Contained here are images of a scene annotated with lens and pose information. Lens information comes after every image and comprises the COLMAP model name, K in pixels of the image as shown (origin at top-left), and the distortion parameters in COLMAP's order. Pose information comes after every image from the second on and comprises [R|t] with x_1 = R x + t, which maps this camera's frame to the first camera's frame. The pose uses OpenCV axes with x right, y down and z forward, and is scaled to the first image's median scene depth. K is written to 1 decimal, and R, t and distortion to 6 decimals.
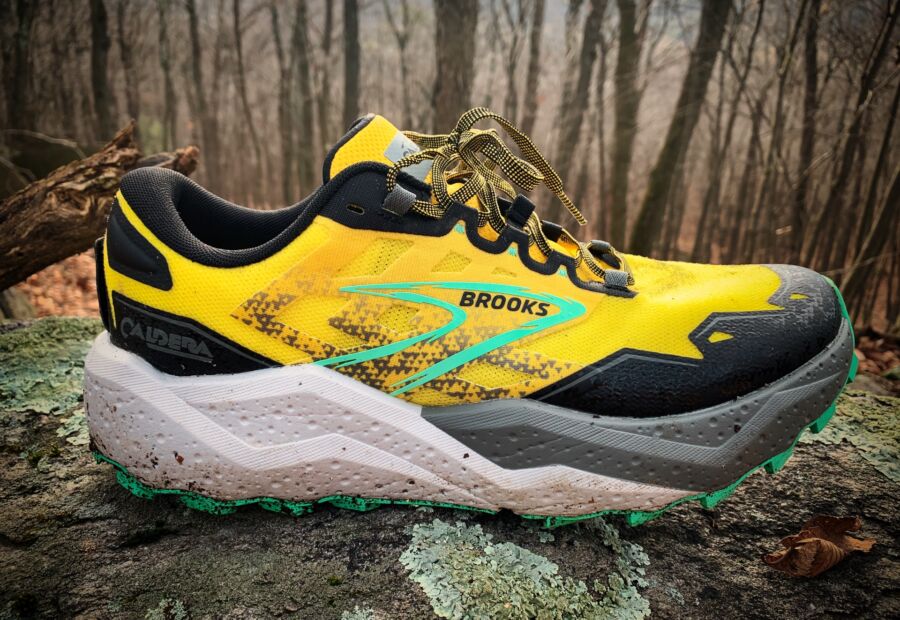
lens RADIAL K [[704.4, 0, 442.6], [0, 704.4, 304.7], [0, 0, 1]] dist [-0.024118, 0.027422]
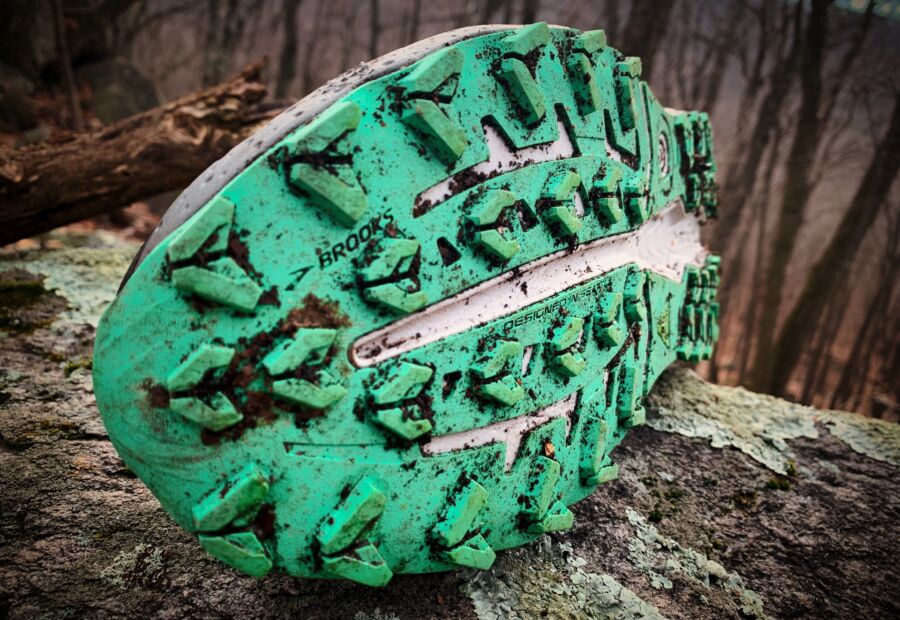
lens RADIAL K [[710.7, 0, 448.9], [0, 710.7, 311.2], [0, 0, 1]] dist [-0.048611, 0.057402]
pose [[0.971584, 0.159144, -0.175208, 0.013428], [-0.171447, 0.983521, -0.057382, 0.089334], [0.163189, 0.085790, 0.982858, 0.156191]]
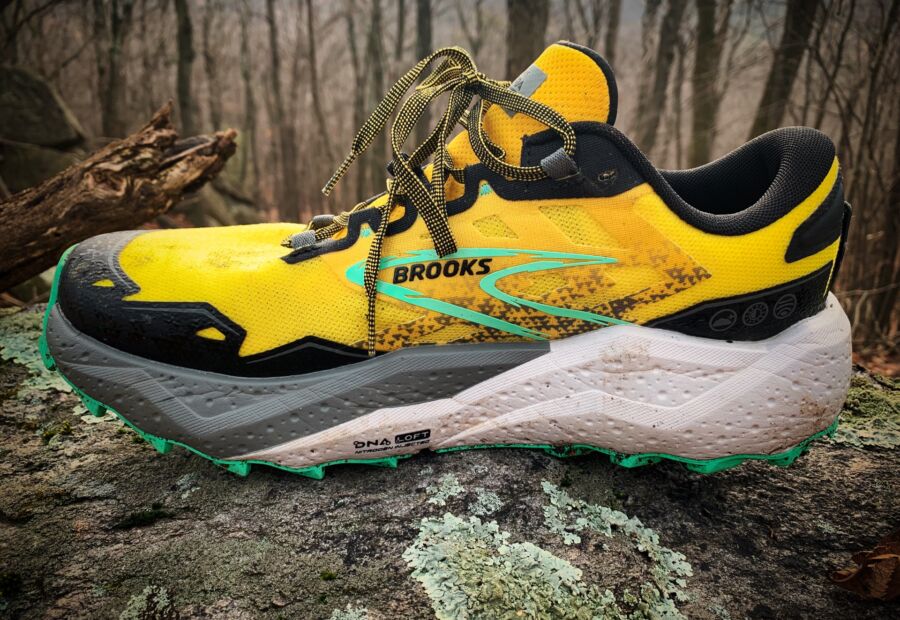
lens RADIAL K [[705.5, 0, 444.5], [0, 705.5, 303.4], [0, 0, 1]] dist [-0.033654, 0.039984]
pose [[0.995038, 0.012208, -0.098745, 0.045697], [-0.013249, 0.999863, -0.009898, 0.028351], [0.098610, 0.011157, 0.995064, 0.062321]]
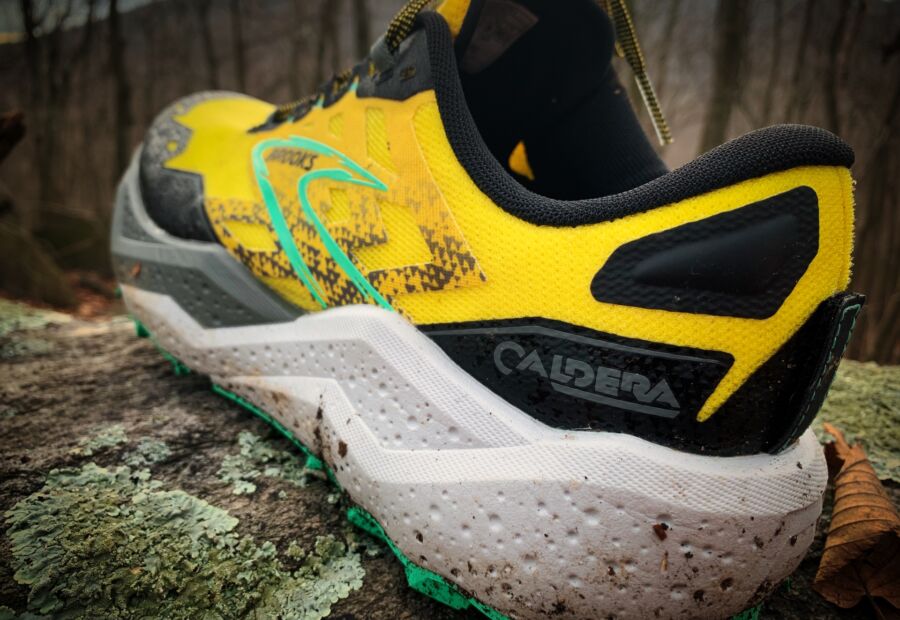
lens RADIAL K [[717.0, 0, 448.5], [0, 717.0, 309.0], [0, 0, 1]] dist [-0.053914, 0.054211]
pose [[0.998884, -0.031064, -0.035582, 0.244525], [0.027744, 0.995531, -0.090273, 0.140303], [0.038228, 0.089185, 0.995281, 0.173242]]
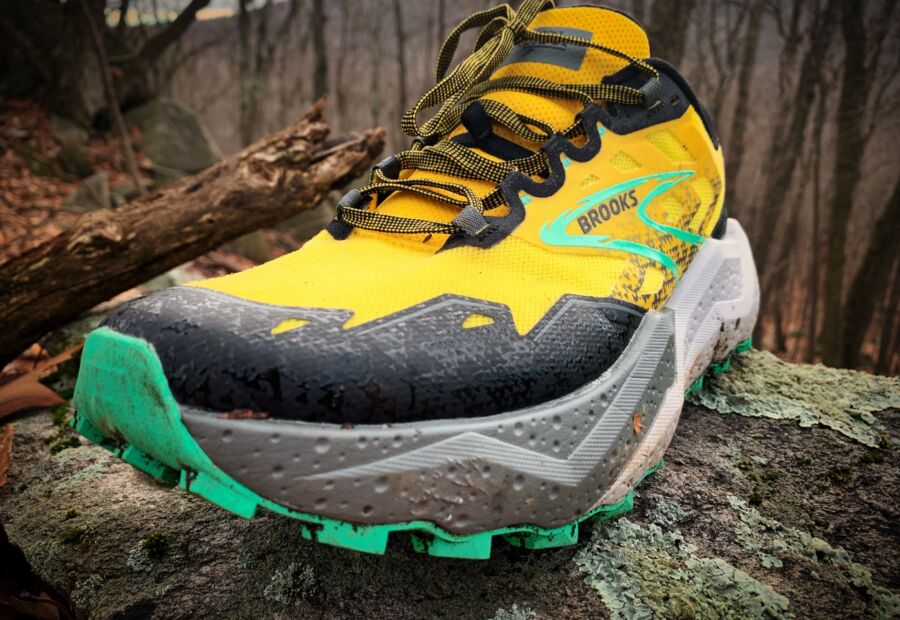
lens RADIAL K [[706.4, 0, 444.9], [0, 706.4, 304.1], [0, 0, 1]] dist [-0.022203, 0.019242]
pose [[0.965518, 0.057042, -0.254012, -0.009018], [-0.073282, 0.995797, -0.054929, 0.078369], [0.249811, 0.071650, 0.965640, 0.105548]]
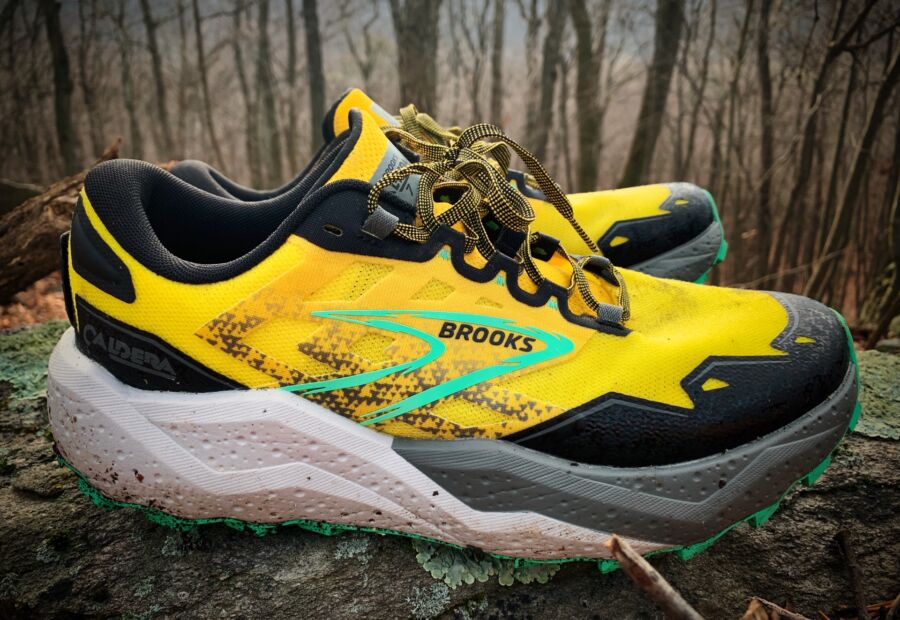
lens RADIAL K [[706.0, 0, 444.3], [0, 706.0, 304.3], [0, 0, 1]] dist [-0.019241, 0.020684]
pose [[0.997657, -0.059209, 0.034277, 0.011149], [0.060416, 0.997549, -0.035307, 0.068230], [-0.032102, 0.037295, 0.998789, -0.107013]]
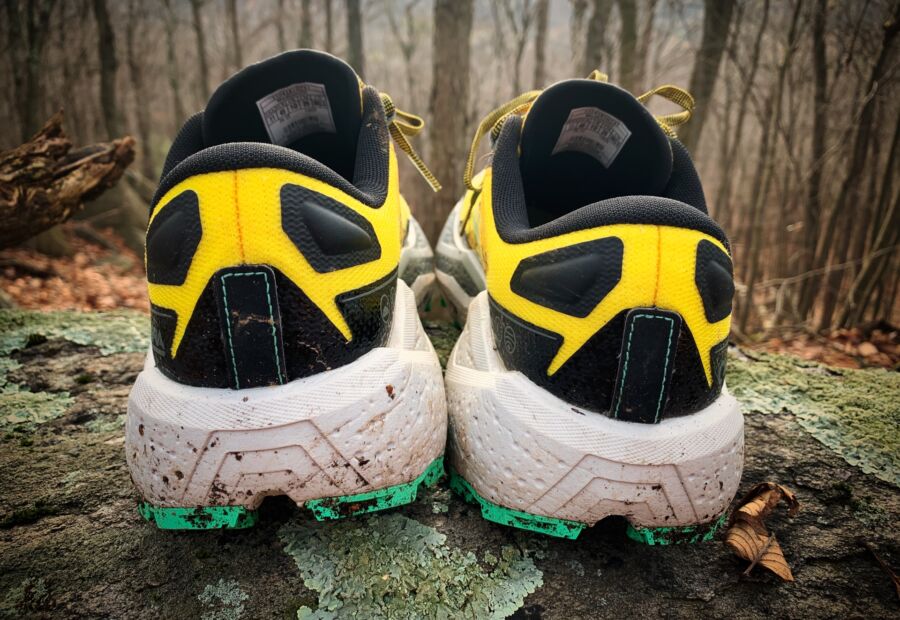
lens RADIAL K [[706.4, 0, 444.9], [0, 706.4, 304.1], [0, 0, 1]] dist [-0.022203, 0.019242]
pose [[0.999380, -0.029231, -0.019609, 0.115034], [0.028933, 0.999464, -0.015308, 0.044214], [0.020046, 0.014731, 0.999691, 0.027273]]
